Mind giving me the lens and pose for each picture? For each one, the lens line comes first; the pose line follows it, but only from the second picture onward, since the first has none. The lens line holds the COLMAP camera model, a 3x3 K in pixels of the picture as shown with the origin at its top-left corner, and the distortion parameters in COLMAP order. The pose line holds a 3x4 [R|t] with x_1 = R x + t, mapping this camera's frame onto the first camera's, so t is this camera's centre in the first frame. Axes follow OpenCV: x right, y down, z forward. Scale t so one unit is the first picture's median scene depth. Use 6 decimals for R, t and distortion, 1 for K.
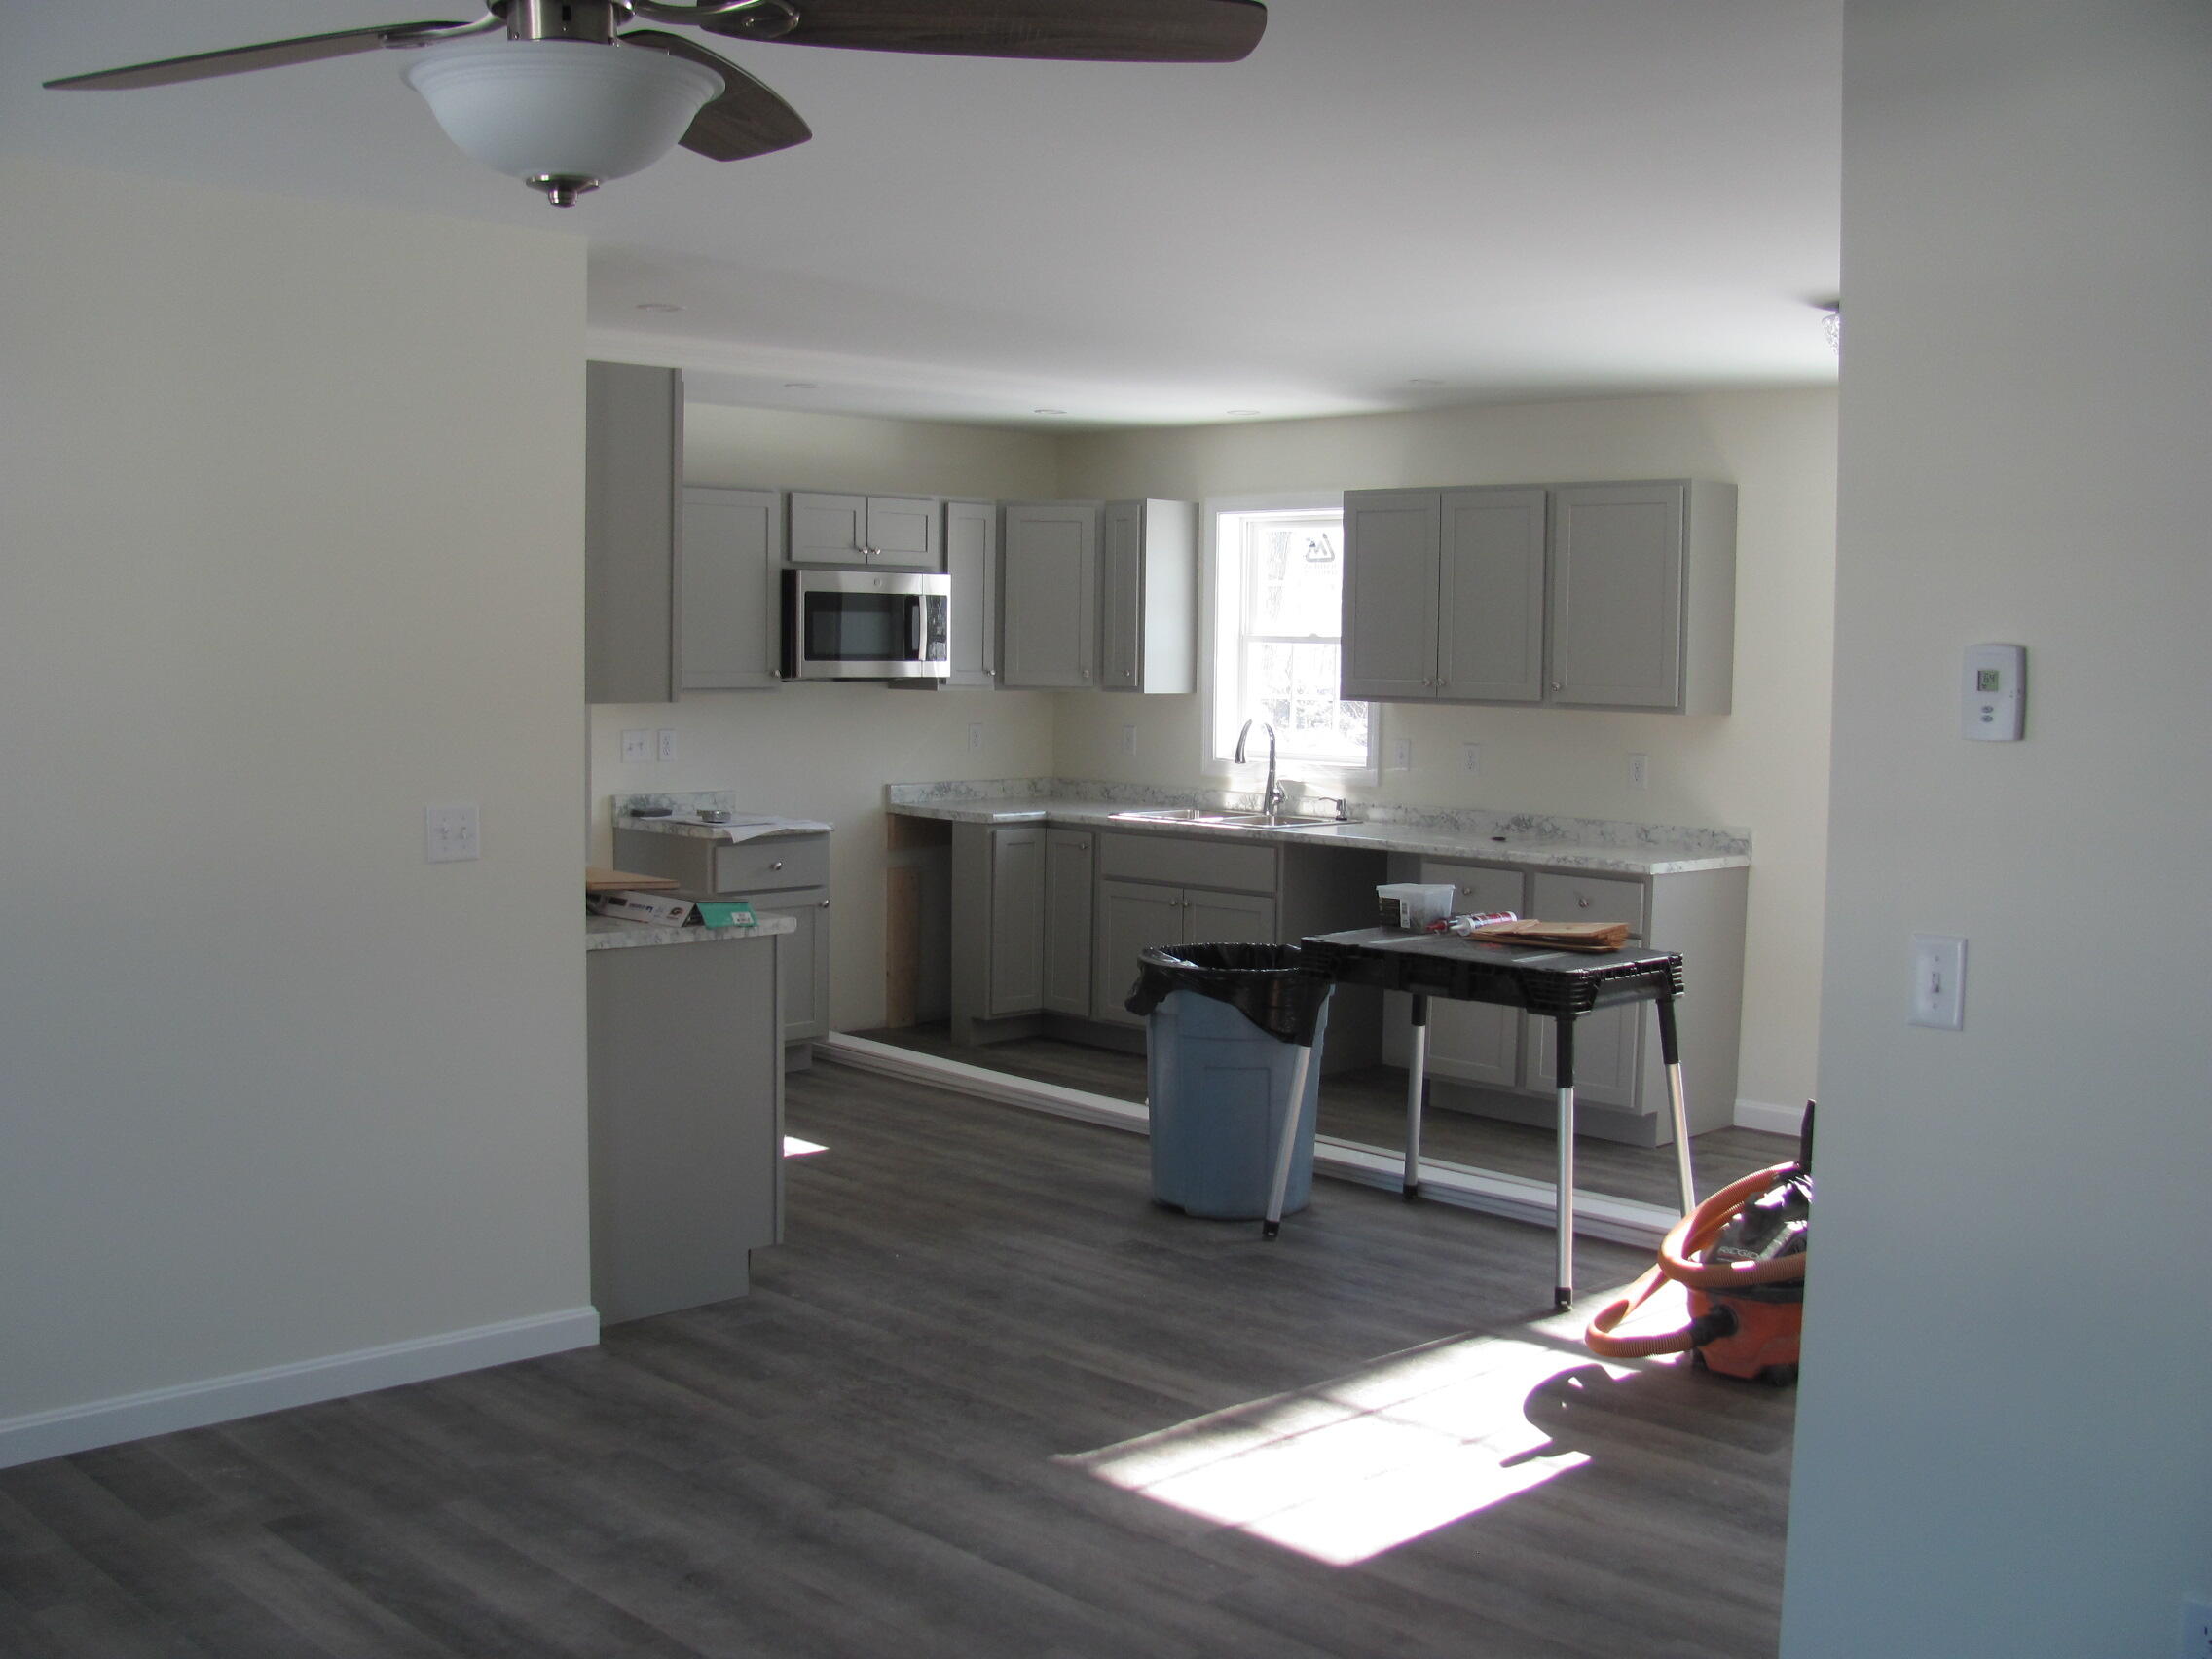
lens RADIAL K [[2324.9, 0, 1131.7], [0, 2324.9, 827.7], [0, 0, 1]] dist [-0.217355, 0.277009]
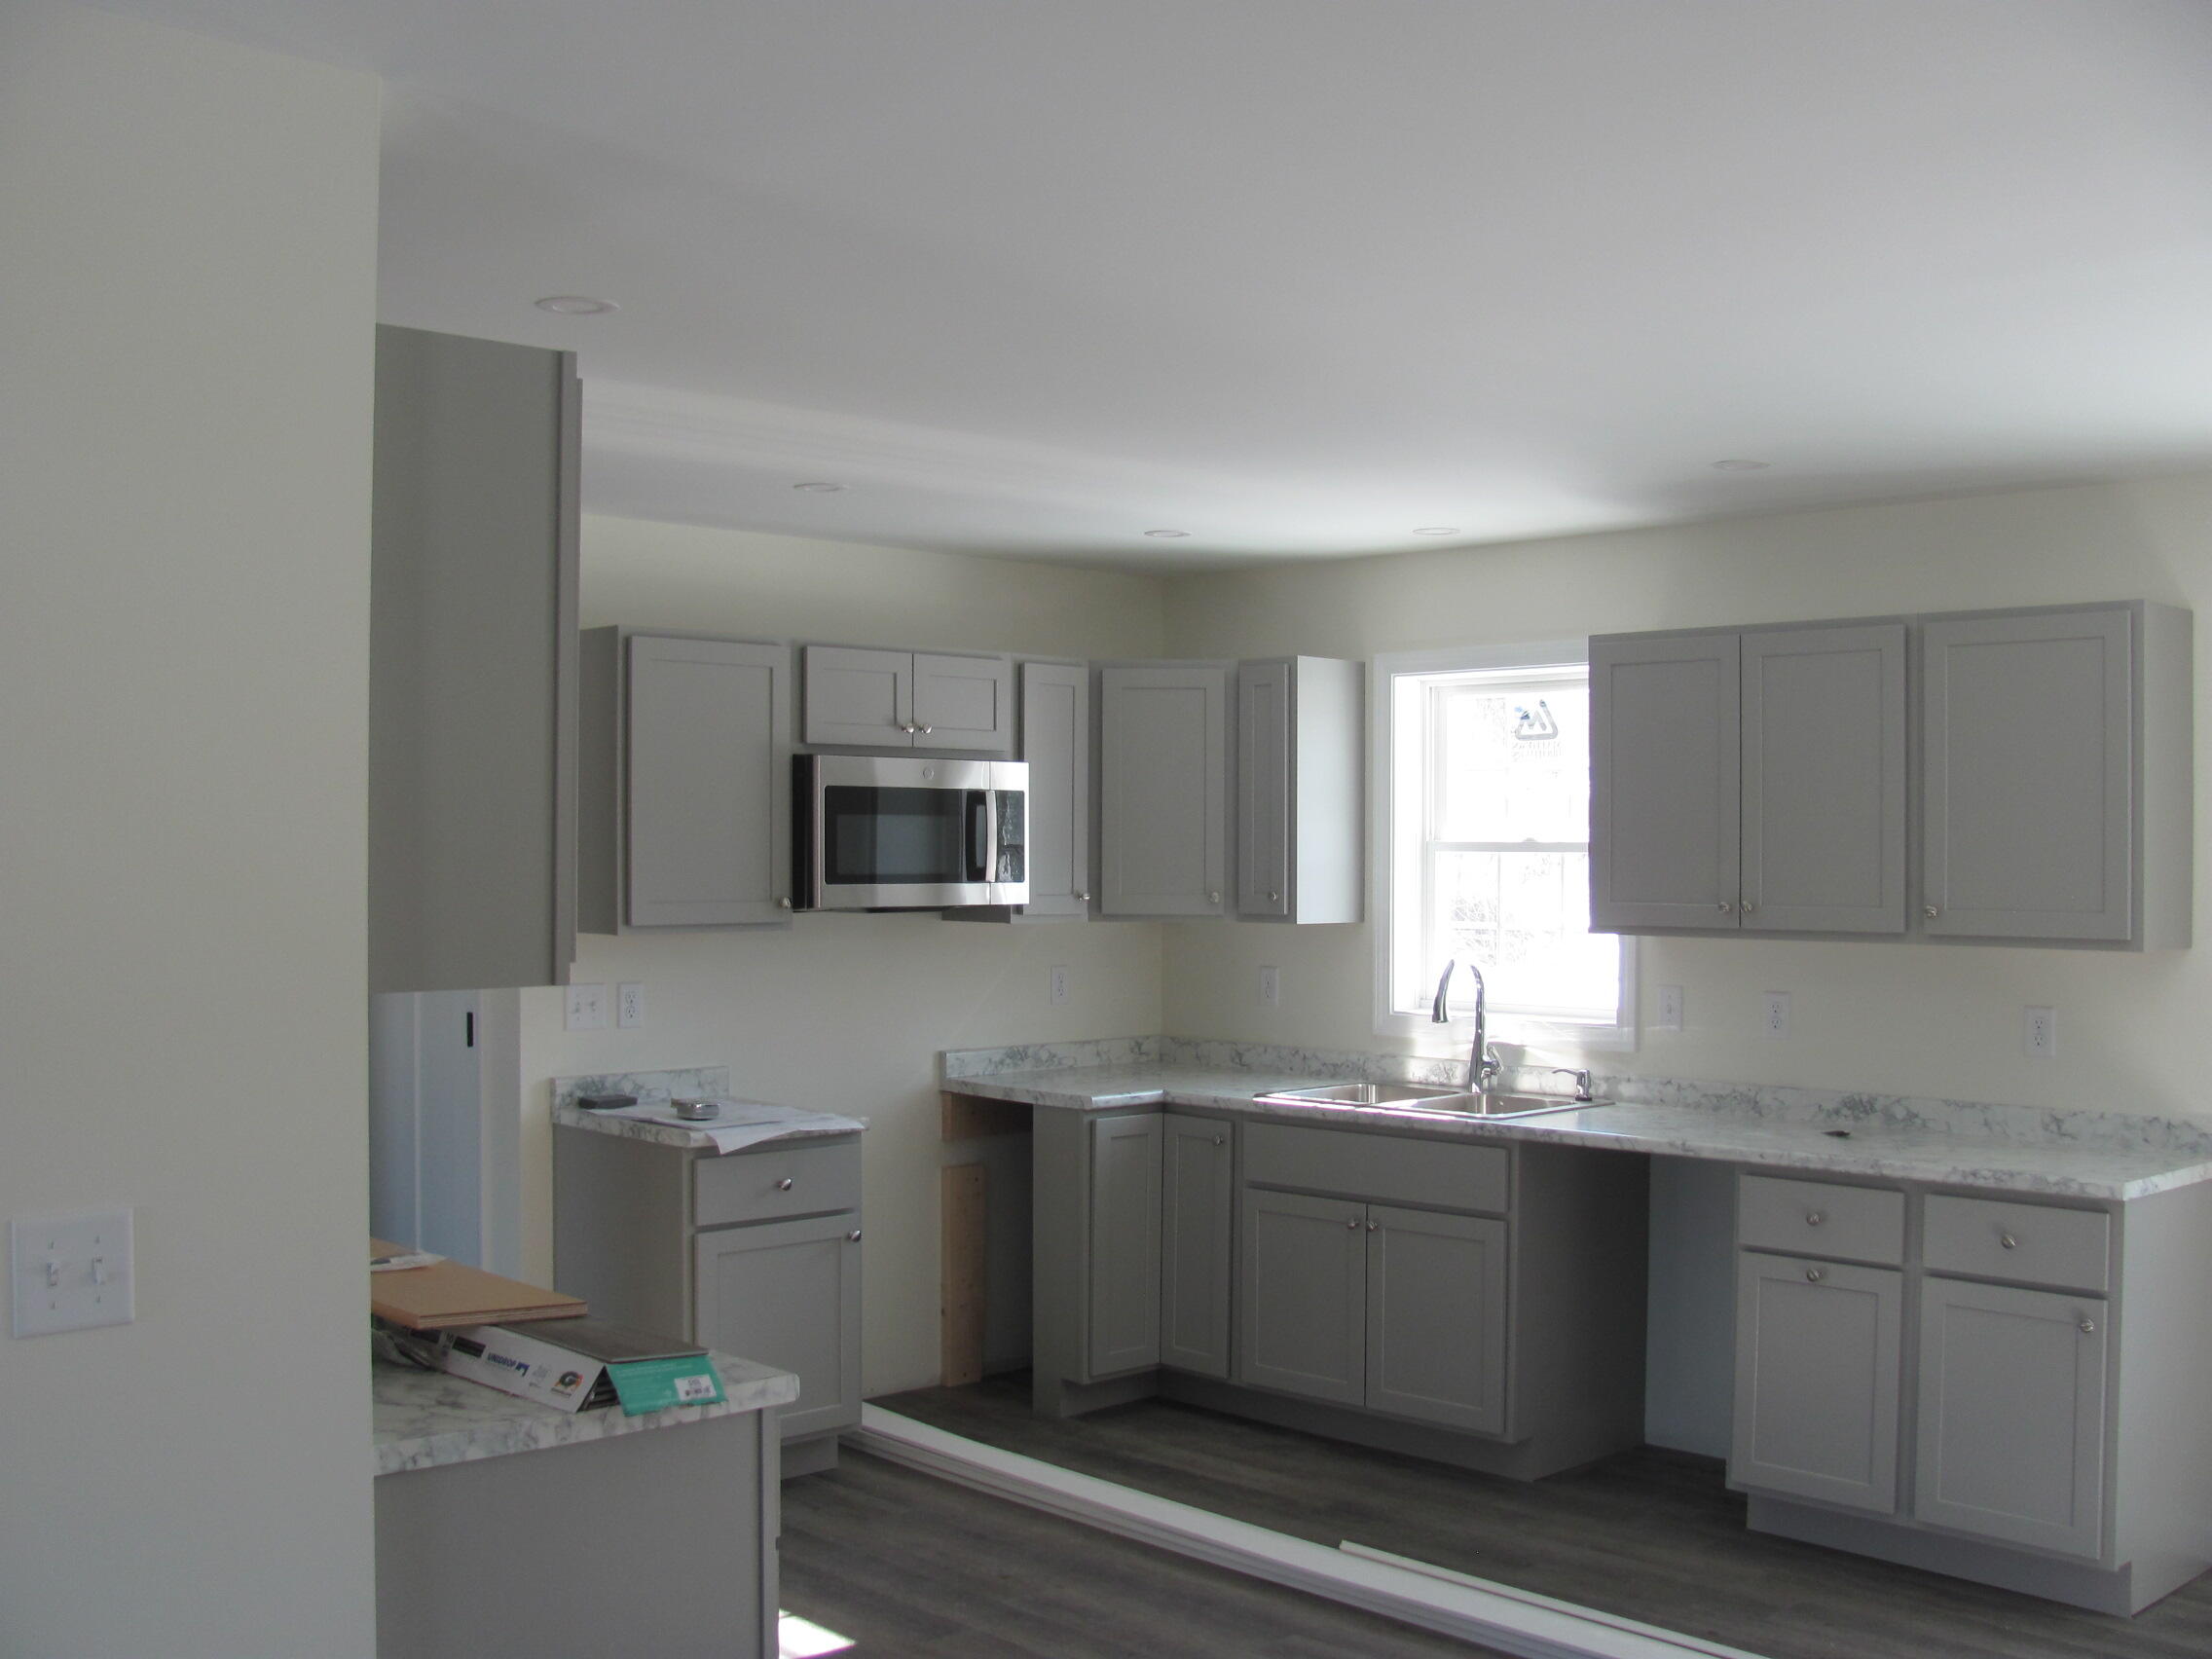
lens RADIAL K [[2324.9, 0, 1131.7], [0, 2324.9, 827.7], [0, 0, 1]] dist [-0.217355, 0.277009]
pose [[0.999843, -0.010443, -0.014318, -0.038076], [0.009151, 0.996123, -0.087497, -0.026909], [0.015177, 0.087353, 0.996062, 0.298974]]
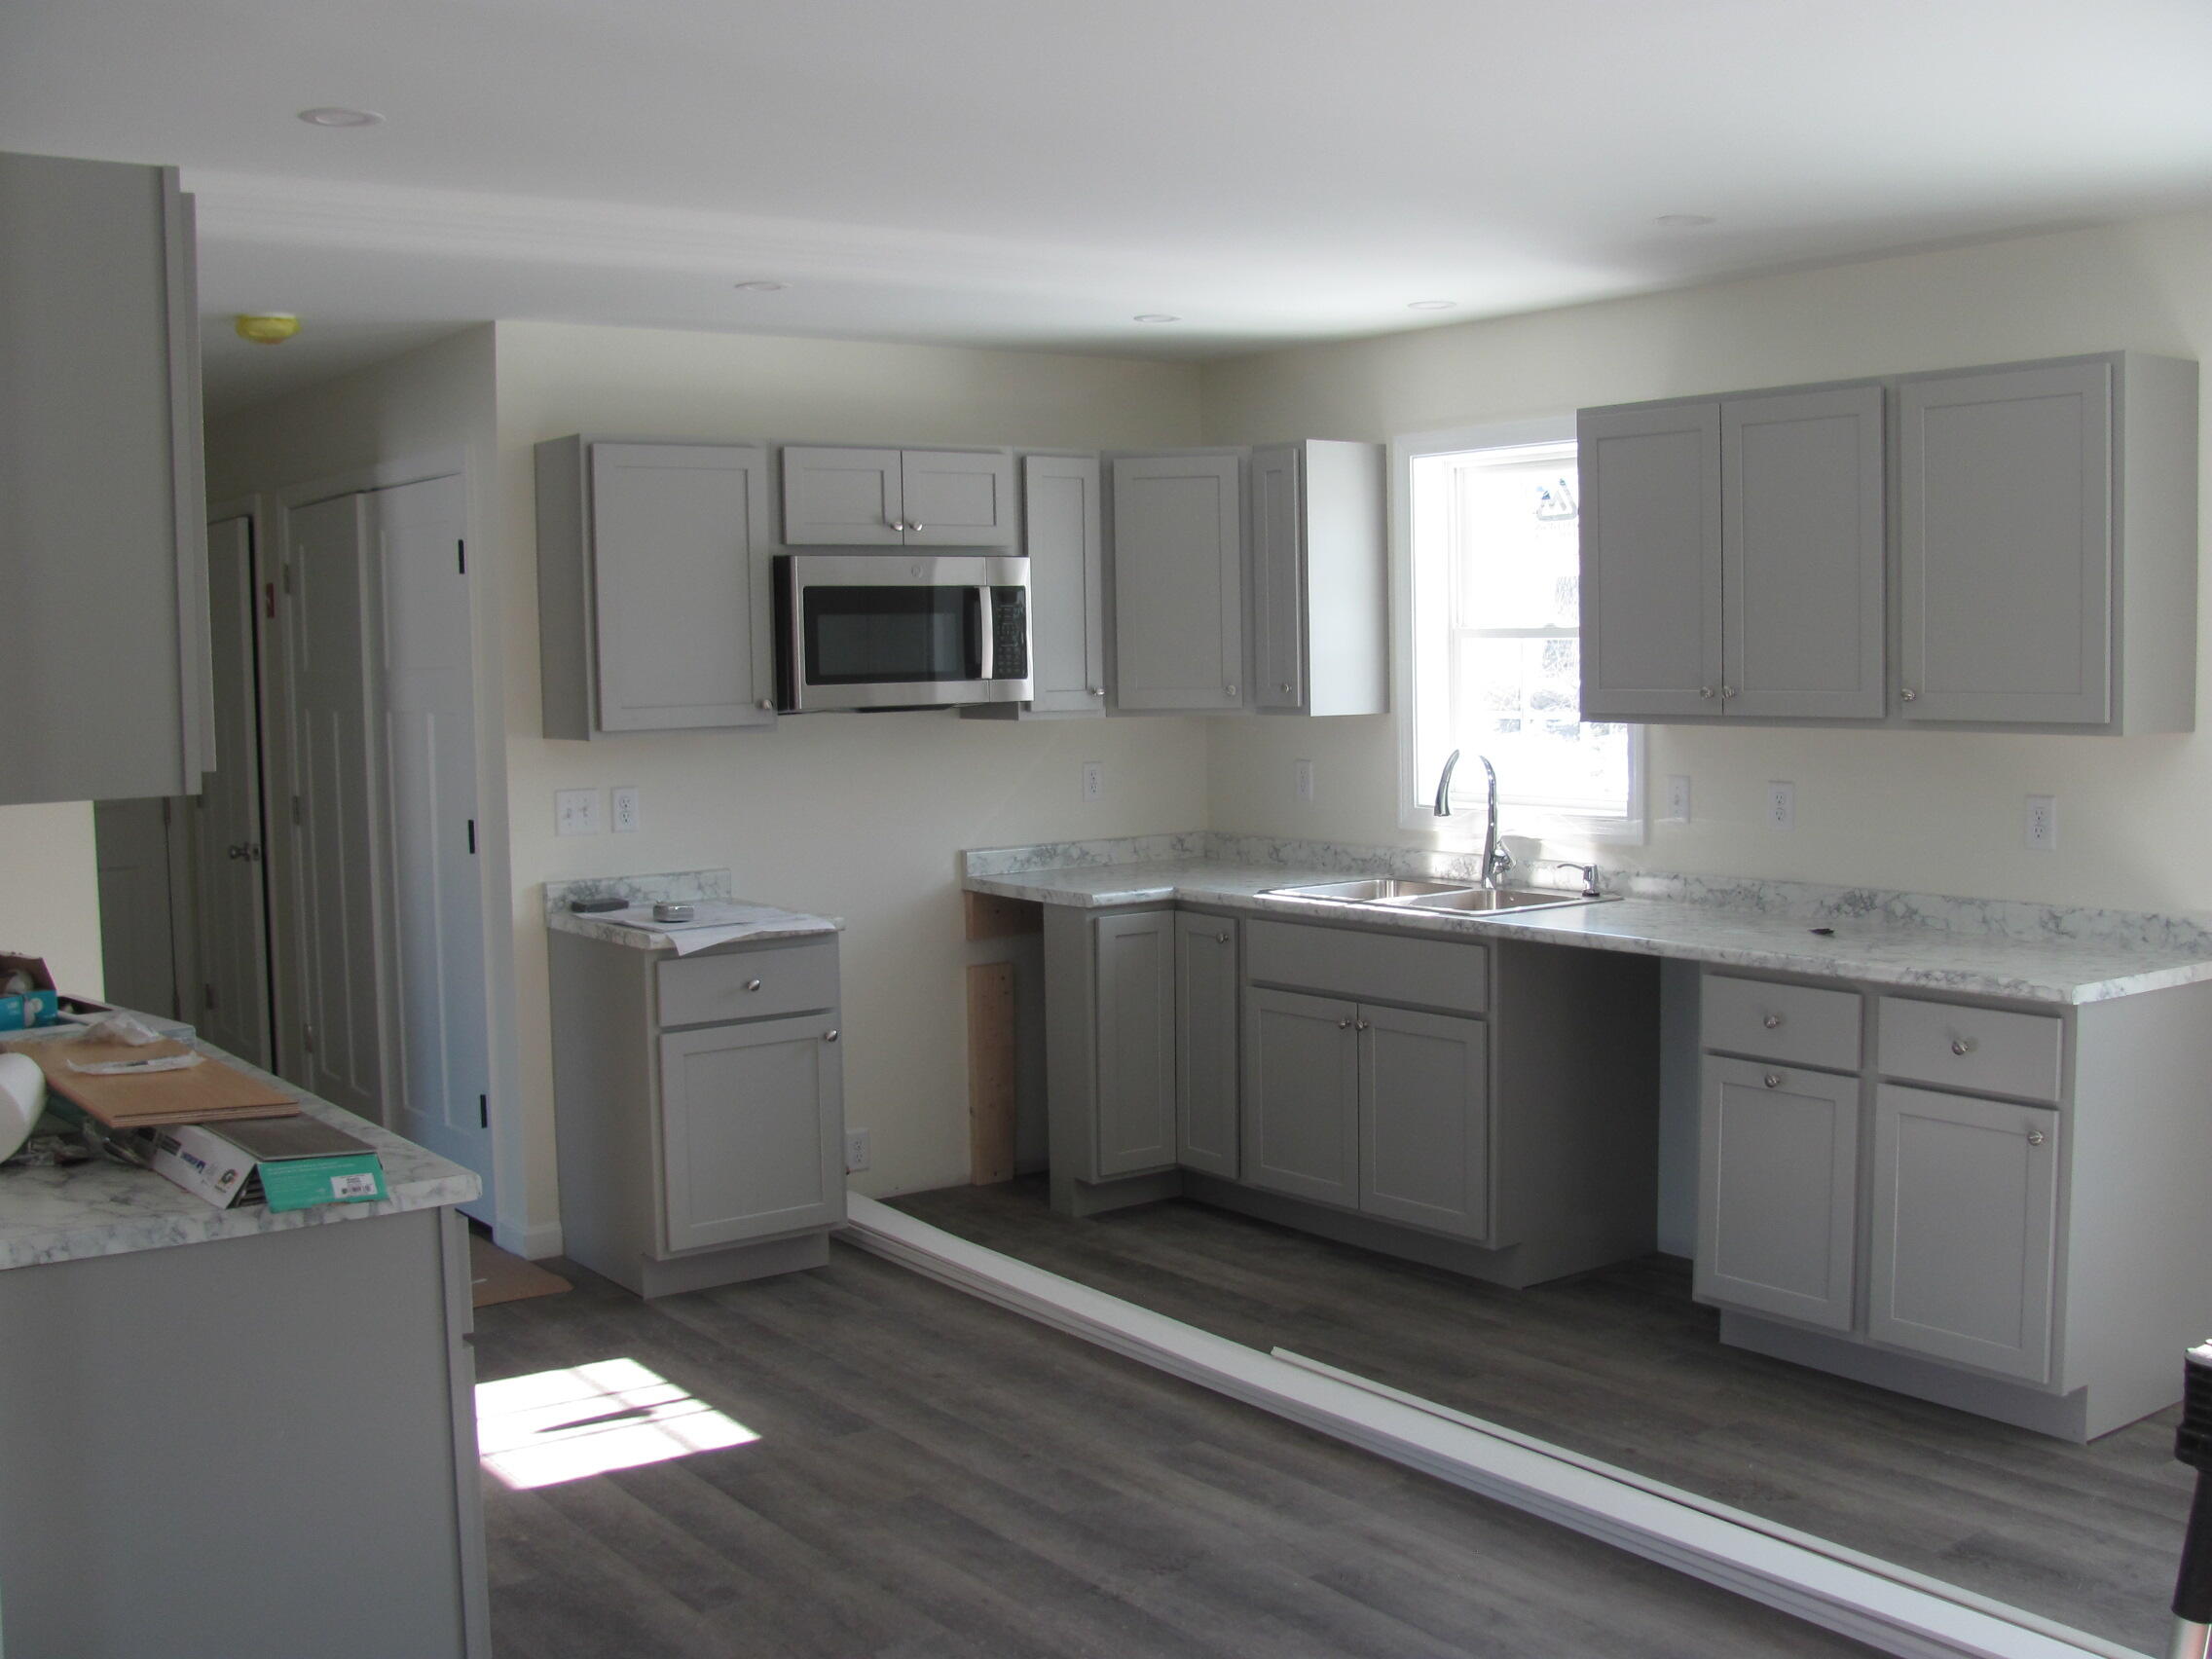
lens RADIAL K [[2328.1, 0, 1131.9], [0, 2328.1, 812.3], [0, 0, 1]] dist [-0.208738, 0.245333]
pose [[0.988974, -0.021857, -0.146467, 0.058427], [0.020818, 0.999746, -0.008623, -0.025569], [0.146618, 0.005479, 0.989178, 0.318759]]
